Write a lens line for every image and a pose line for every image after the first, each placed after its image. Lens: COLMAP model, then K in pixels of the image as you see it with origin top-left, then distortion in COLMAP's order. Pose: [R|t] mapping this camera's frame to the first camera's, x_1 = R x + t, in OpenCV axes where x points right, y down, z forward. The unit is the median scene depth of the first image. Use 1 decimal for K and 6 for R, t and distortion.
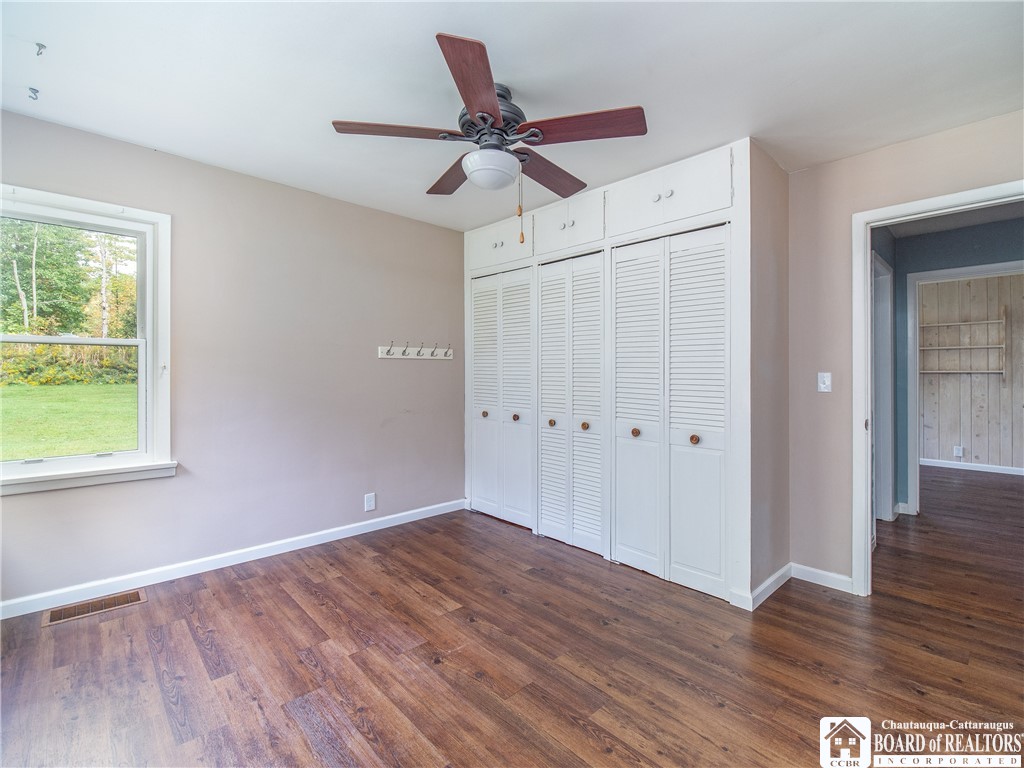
lens RADIAL K [[465.1, 0, 522.0], [0, 465.1, 368.2], [0, 0, 1]] dist [-0.005515, -0.001604]
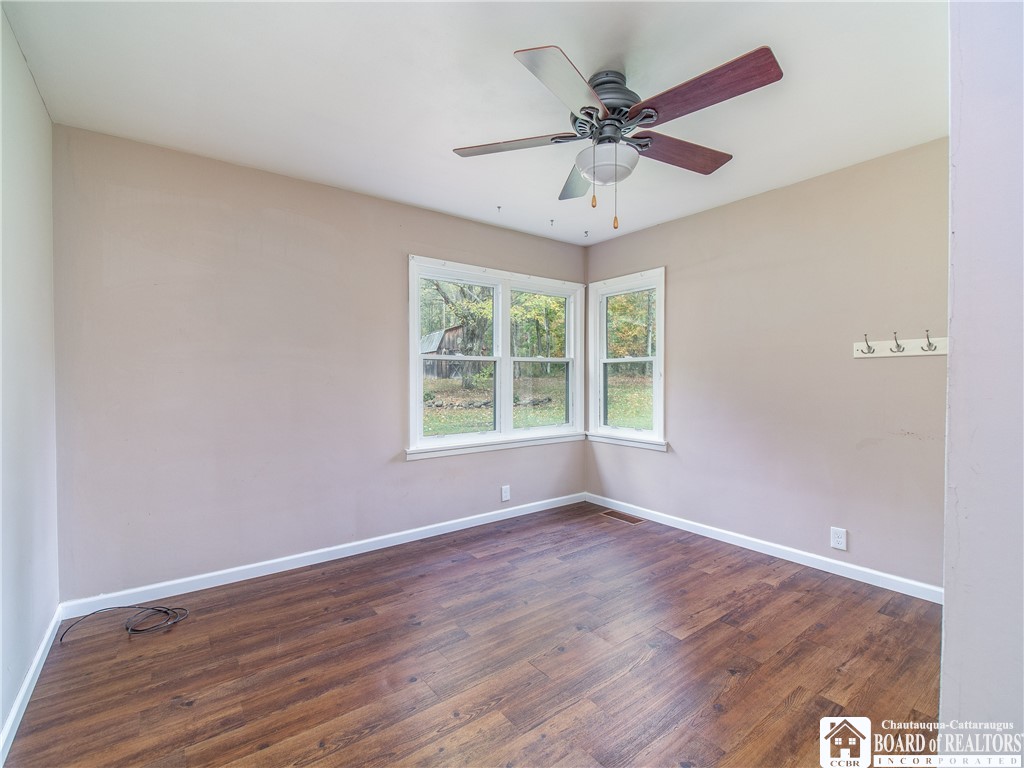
lens RADIAL K [[465.1, 0, 507.8], [0, 465.1, 388.9], [0, 0, 1]] dist [-0.005515, -0.001604]
pose [[-0.129747, 0.018798, -0.991369, 0.715080], [0.010573, 0.999790, 0.017574, 0.013124], [0.991491, -0.008202, -0.129919, 0.721535]]
